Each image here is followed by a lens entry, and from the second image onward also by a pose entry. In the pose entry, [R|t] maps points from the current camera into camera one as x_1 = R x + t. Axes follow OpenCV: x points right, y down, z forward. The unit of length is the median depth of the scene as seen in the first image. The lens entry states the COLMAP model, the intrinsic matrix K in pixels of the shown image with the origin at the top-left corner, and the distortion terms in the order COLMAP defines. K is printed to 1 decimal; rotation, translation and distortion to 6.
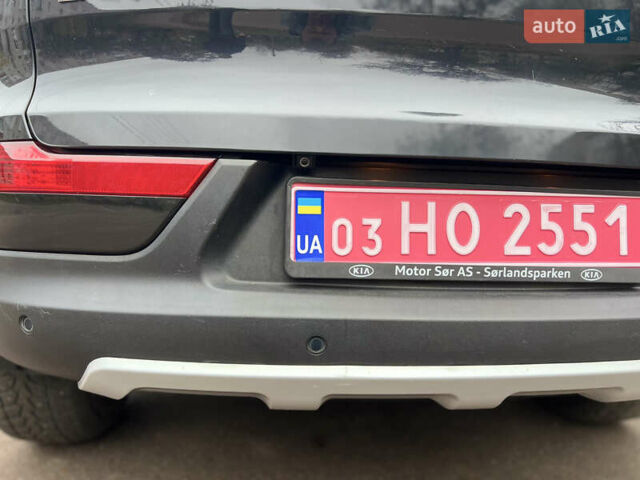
lens RADIAL K [[476.2, 0, 324.0], [0, 476.2, 239.1], [0, 0, 1]] dist [0.057570, -0.064562]
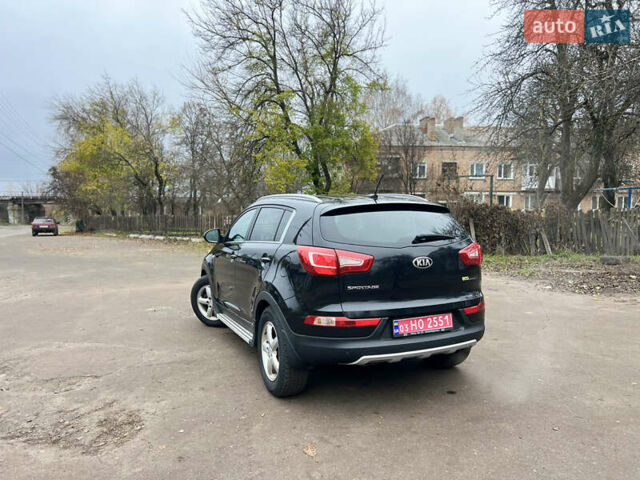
lens RADIAL K [[476.2, 0, 324.0], [0, 476.2, 239.1], [0, 0, 1]] dist [0.057570, -0.064562]
pose [[0.958832, -0.060057, 0.277552, -2.212297], [0.067847, 0.997524, -0.018537, -0.961613], [-0.275751, 0.036605, 0.960532, -3.936561]]
